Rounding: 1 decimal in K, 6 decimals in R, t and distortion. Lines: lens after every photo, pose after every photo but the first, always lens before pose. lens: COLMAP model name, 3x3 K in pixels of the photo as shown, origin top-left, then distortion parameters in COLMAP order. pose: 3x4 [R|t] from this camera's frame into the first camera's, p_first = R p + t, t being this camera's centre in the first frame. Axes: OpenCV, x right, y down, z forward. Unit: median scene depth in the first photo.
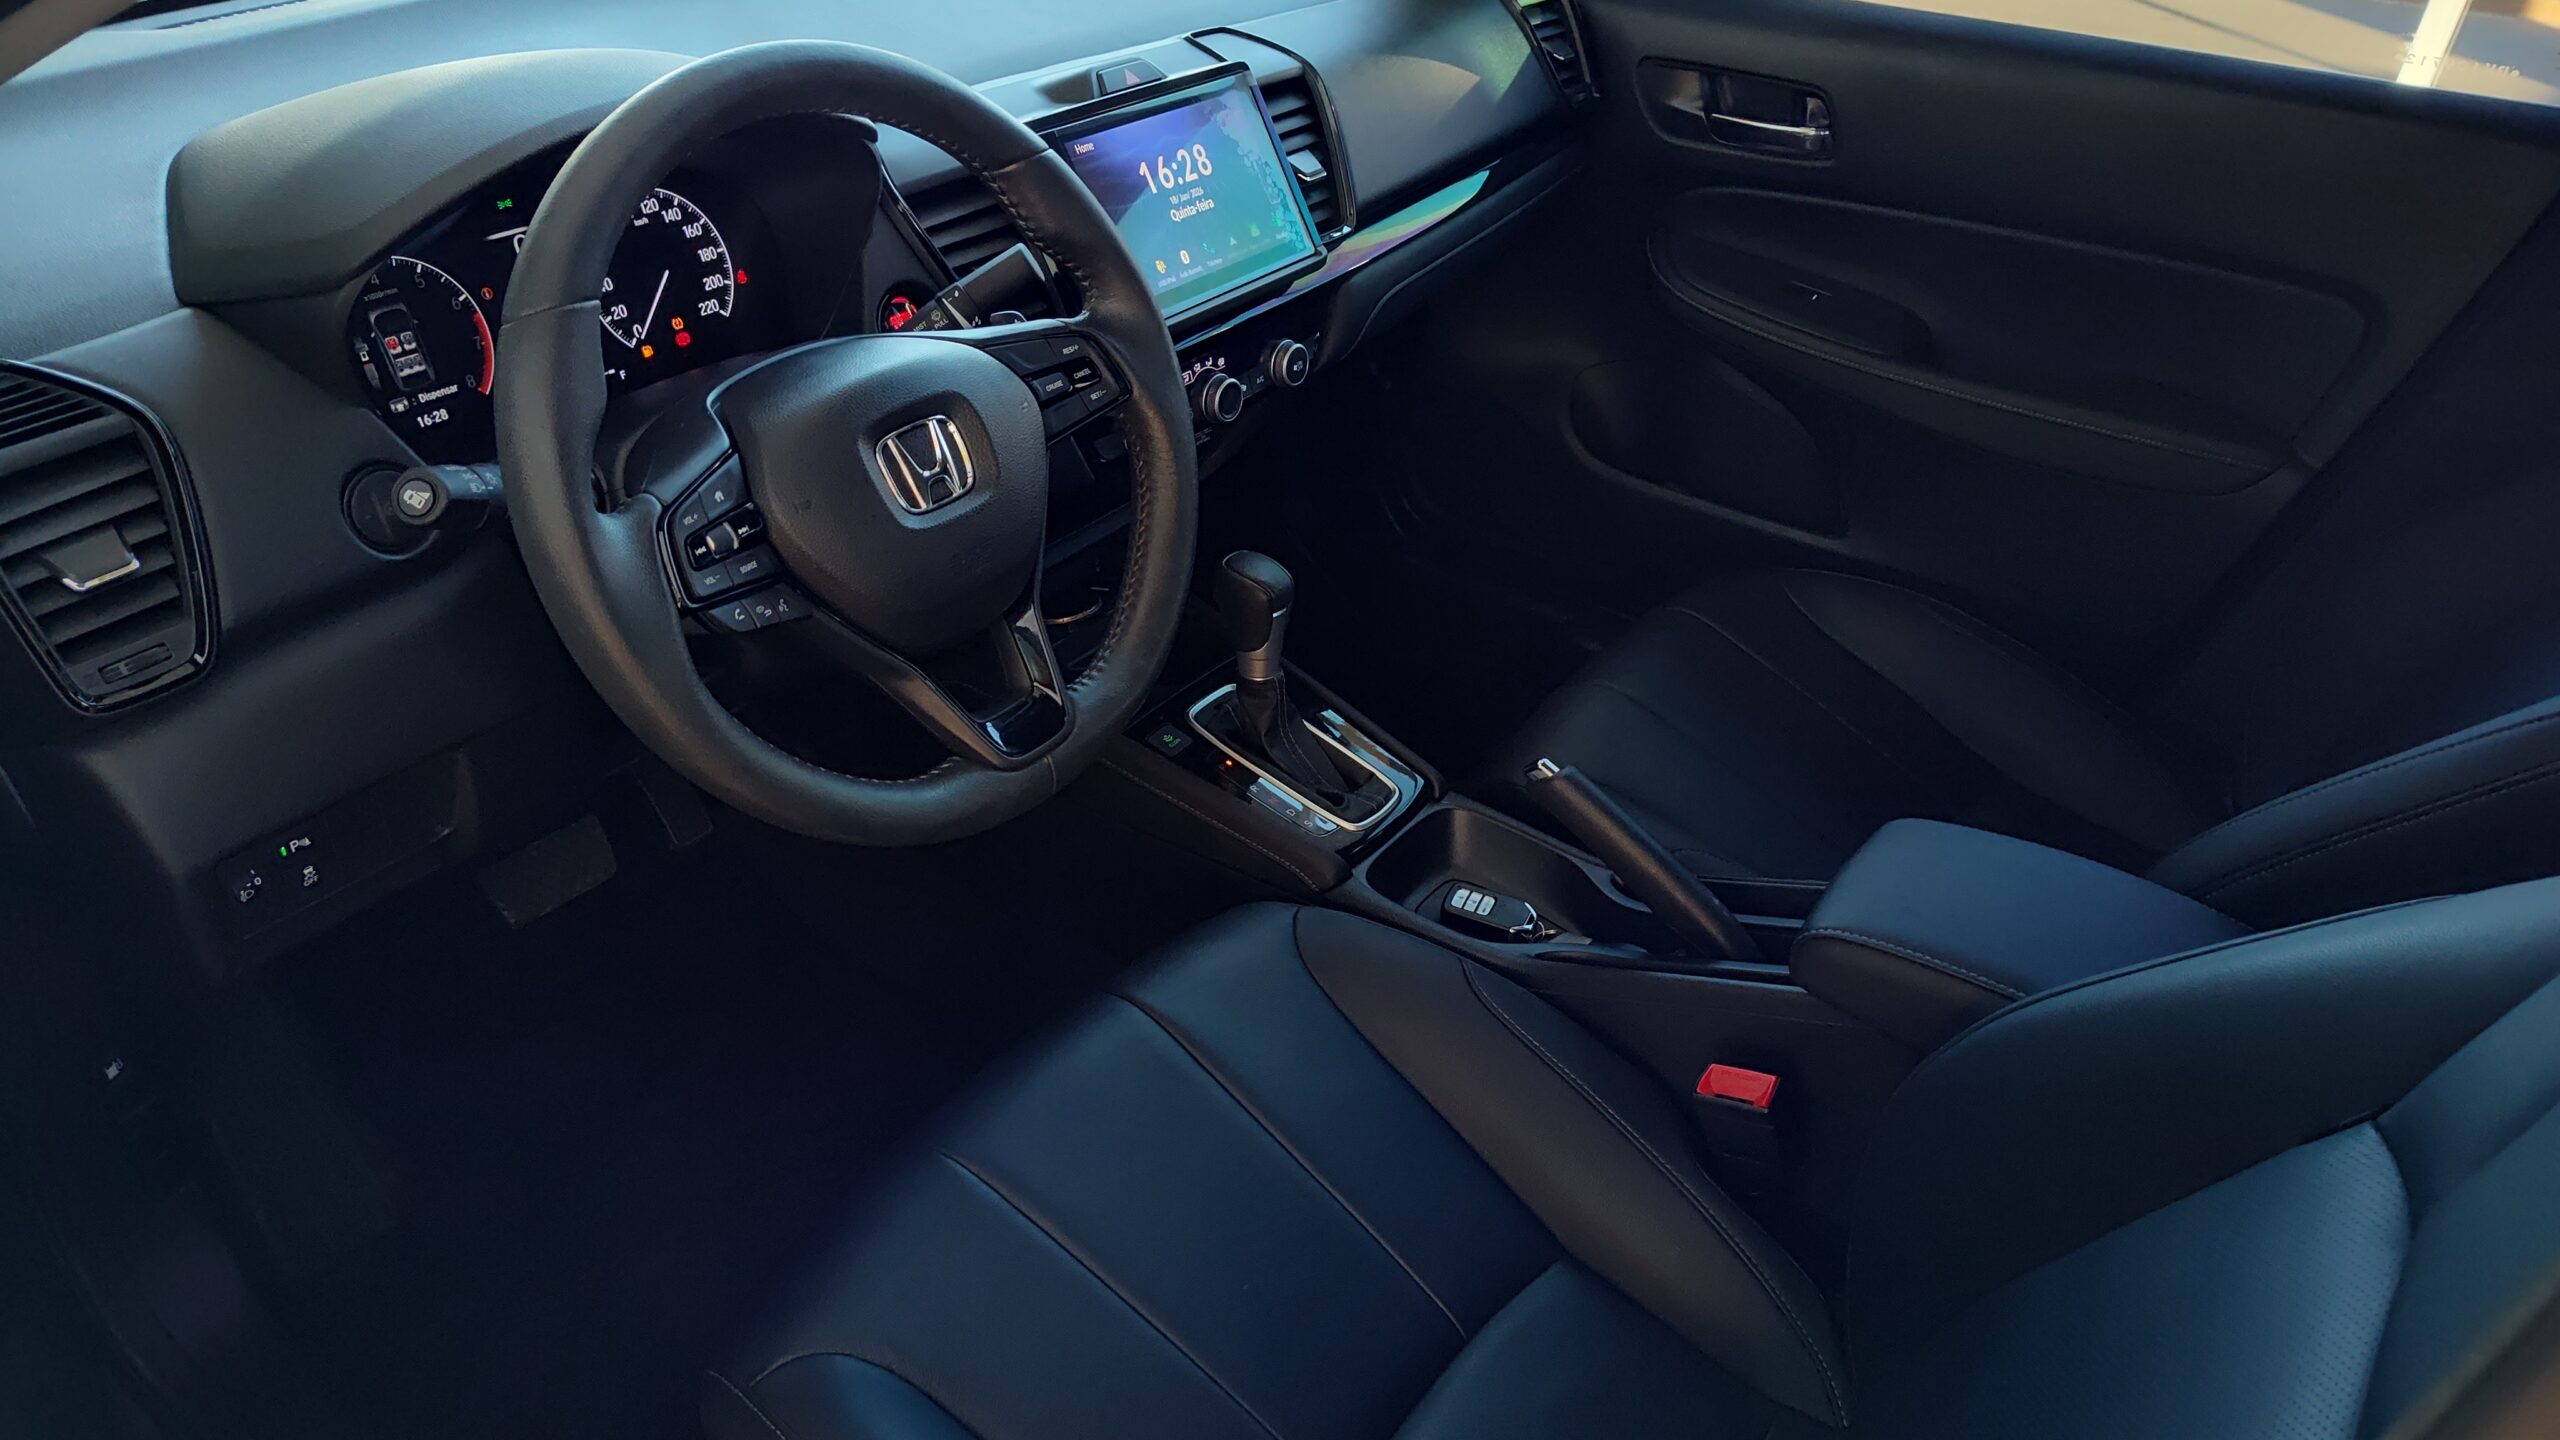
lens RADIAL K [[1790.1, 0, 1297.2], [0, 1790.1, 737.2], [0, 0, 1]] dist [0.015949, -0.017181]
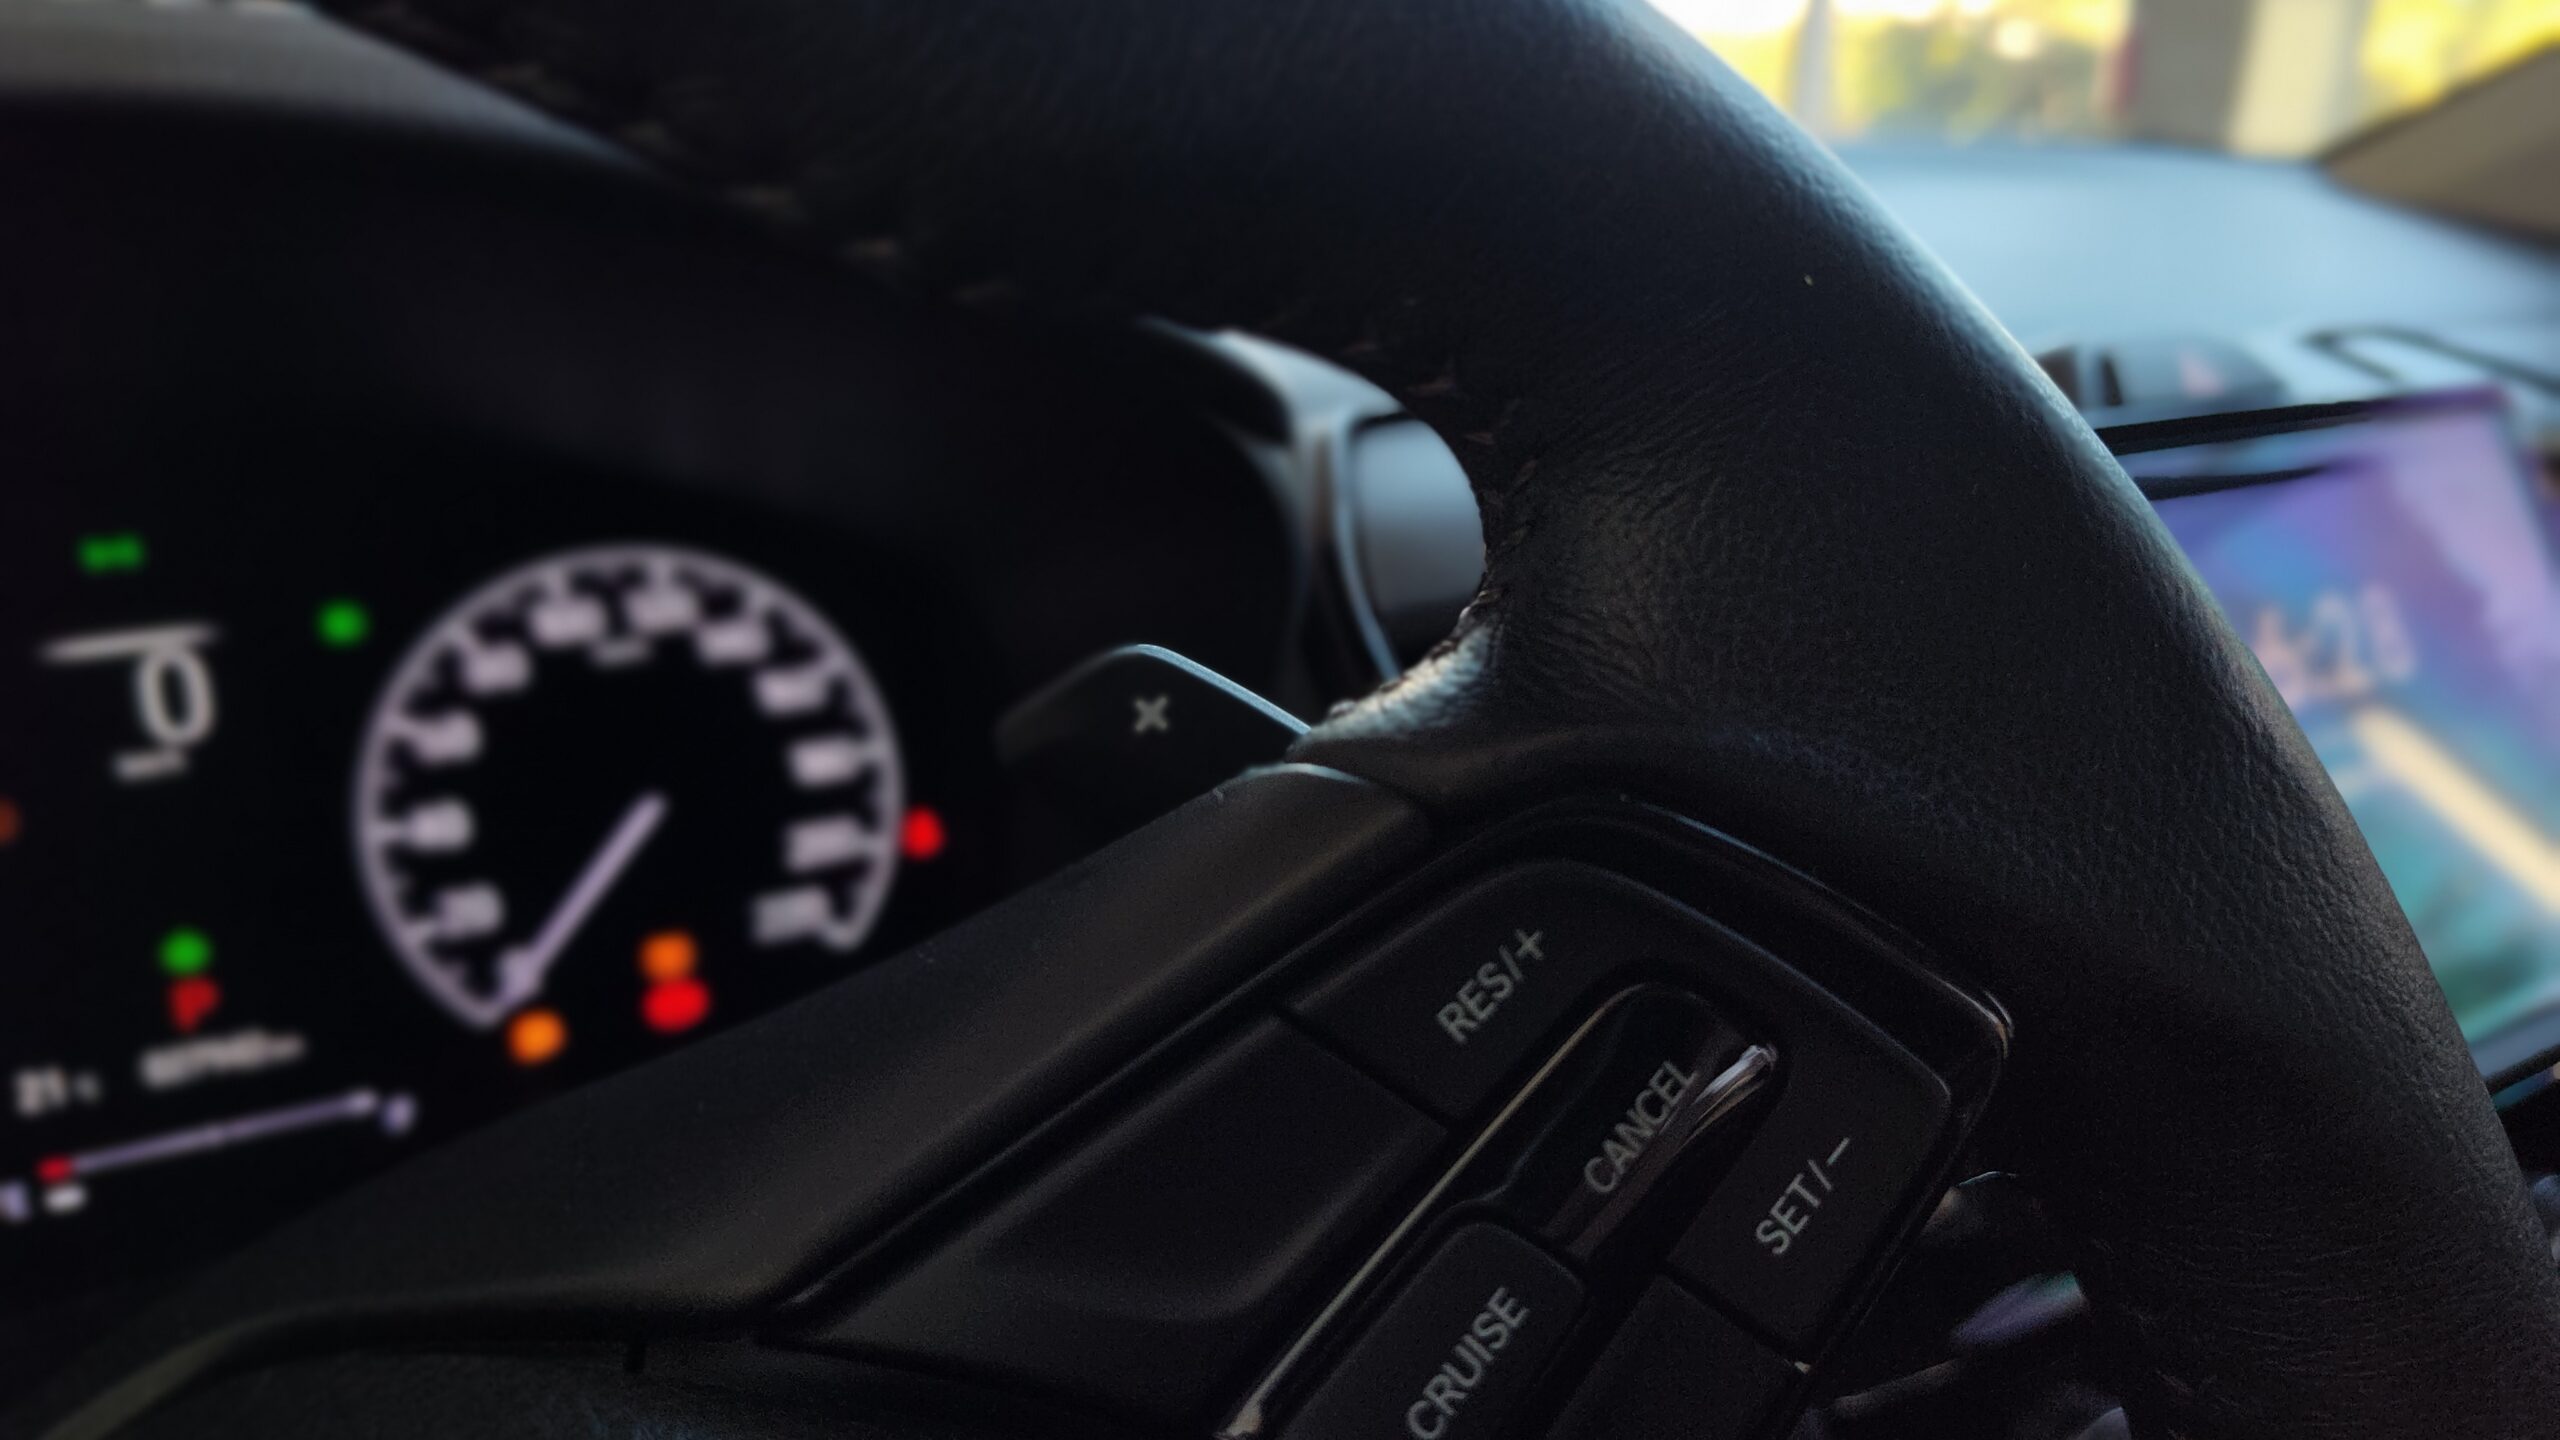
lens RADIAL K [[1688.5, 0, 1272.6], [0, 1688.5, 723.0], [0, 0, 1]] dist [-0.046994, -0.009482]
pose [[0.904978, 0.108721, -0.411332, -0.126966], [-0.210129, 0.954871, -0.209923, -0.230601], [0.369946, 0.276408, 0.886983, 0.760857]]
